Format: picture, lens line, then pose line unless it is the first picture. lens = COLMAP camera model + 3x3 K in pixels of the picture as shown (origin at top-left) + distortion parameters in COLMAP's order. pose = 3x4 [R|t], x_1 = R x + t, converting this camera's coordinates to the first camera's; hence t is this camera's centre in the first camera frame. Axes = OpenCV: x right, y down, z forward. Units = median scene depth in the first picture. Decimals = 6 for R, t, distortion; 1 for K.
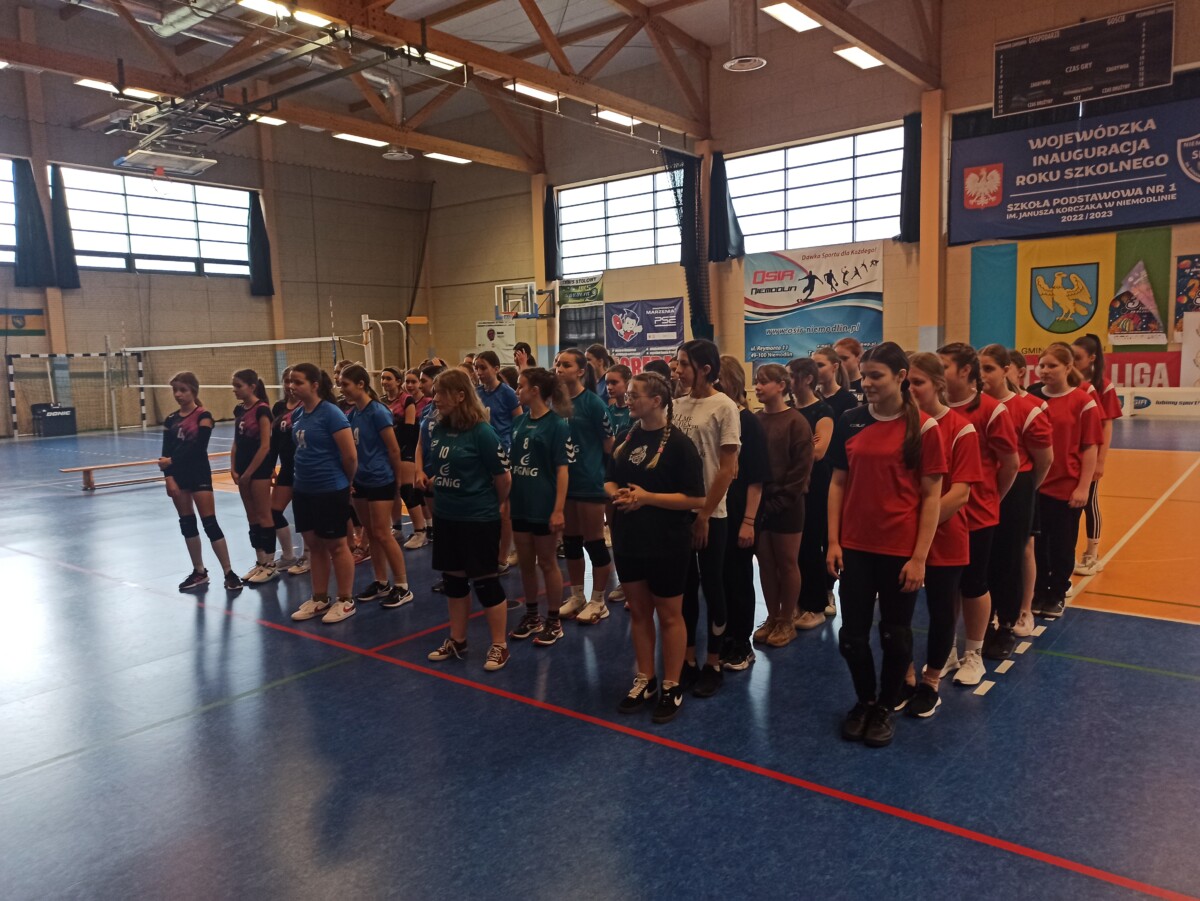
lens RADIAL K [[891.1, 0, 600.0], [0, 891.1, 450.5], [0, 0, 1]] dist [0.009878, 0.005941]
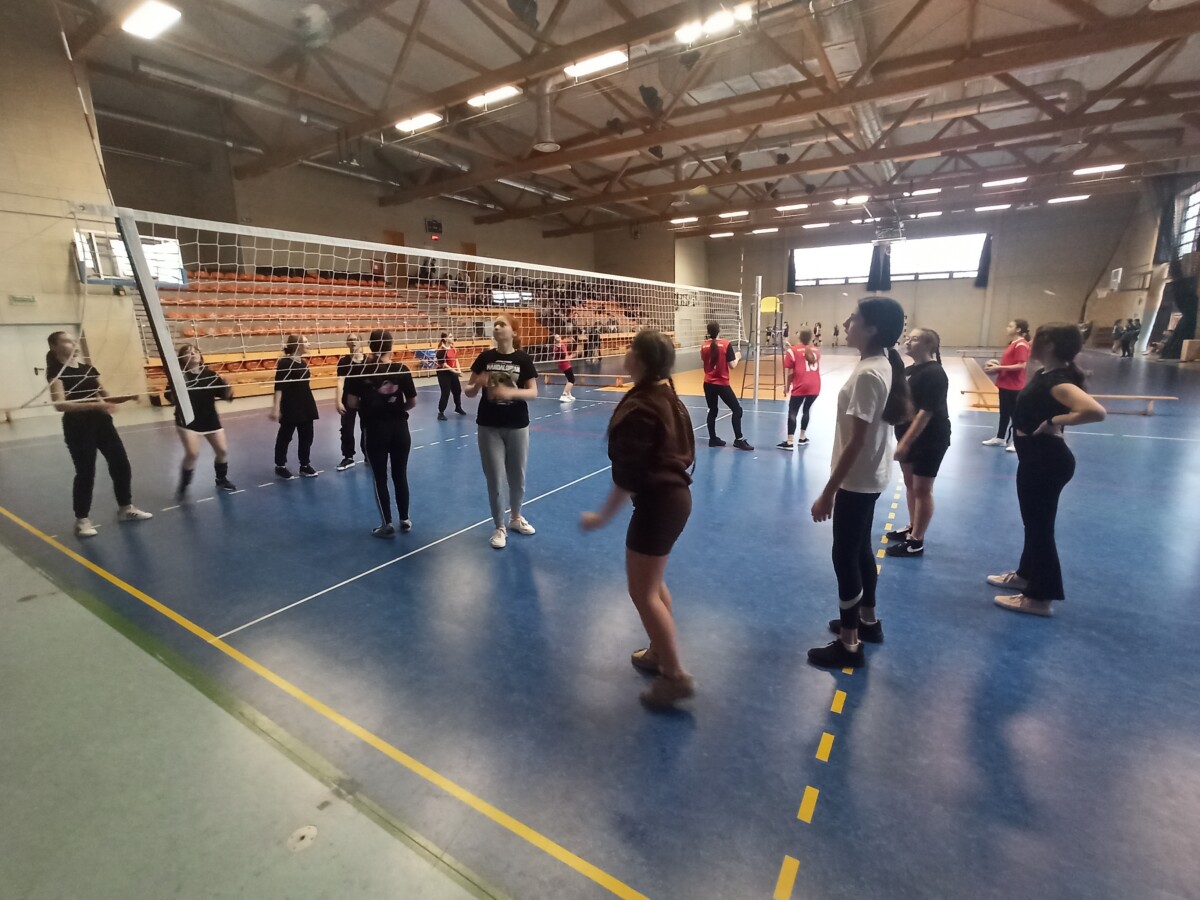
lens RADIAL K [[536.6, 0, 600.0], [0, 536.6, 450.0], [0, 0, 1]] dist [-0.028142, -0.000174]
pose [[0.108609, 0.250705, -0.961952, 0.865460], [-0.090574, 0.966147, 0.241572, -0.029523], [0.989950, 0.060890, 0.127640, 0.017642]]
